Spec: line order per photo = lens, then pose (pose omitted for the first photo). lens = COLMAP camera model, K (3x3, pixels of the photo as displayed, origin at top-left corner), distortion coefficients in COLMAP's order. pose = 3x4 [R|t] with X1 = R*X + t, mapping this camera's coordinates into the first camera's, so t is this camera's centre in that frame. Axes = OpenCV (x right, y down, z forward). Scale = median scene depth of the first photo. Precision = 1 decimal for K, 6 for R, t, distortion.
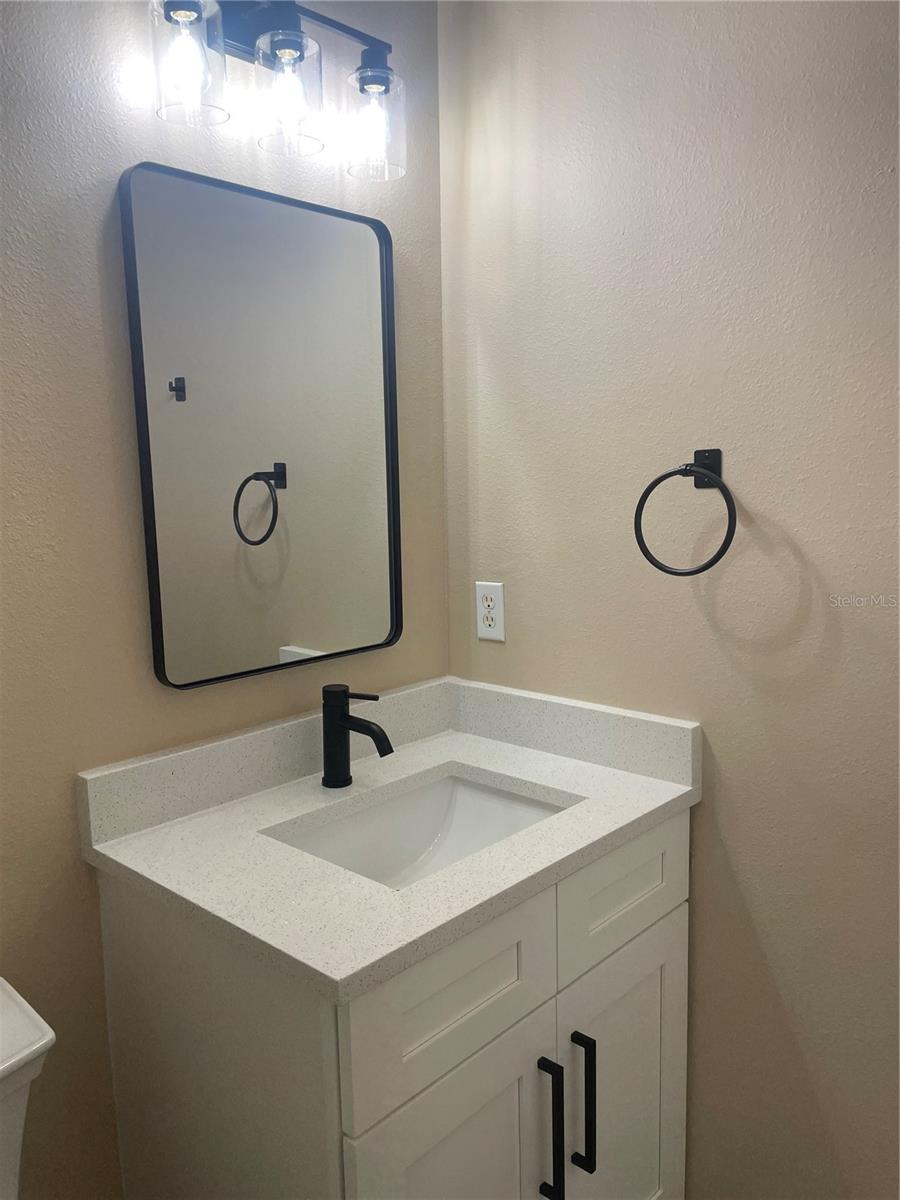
lens RADIAL K [[911.8, 0, 450.0], [0, 911.8, 600.0], [0, 0, 1]] dist [0.132711, -0.175377]
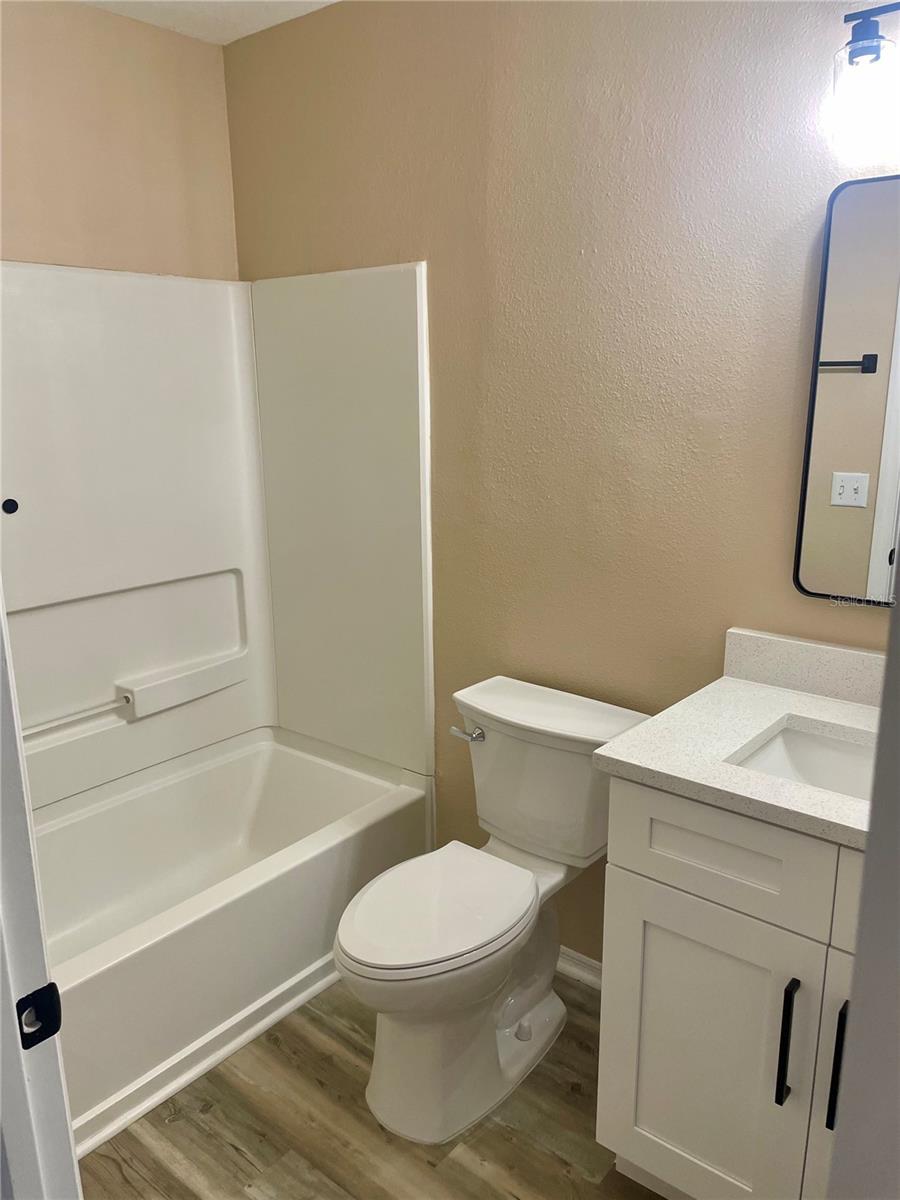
lens RADIAL K [[911.8, 0, 450.0], [0, 911.8, 600.0], [0, 0, 1]] dist [0.132711, -0.175377]
pose [[0.061476, 0.266177, -0.961962, 0.983528], [-0.121158, 0.958648, 0.257517, -0.181645], [0.990728, 0.100718, 0.091183, 0.404127]]
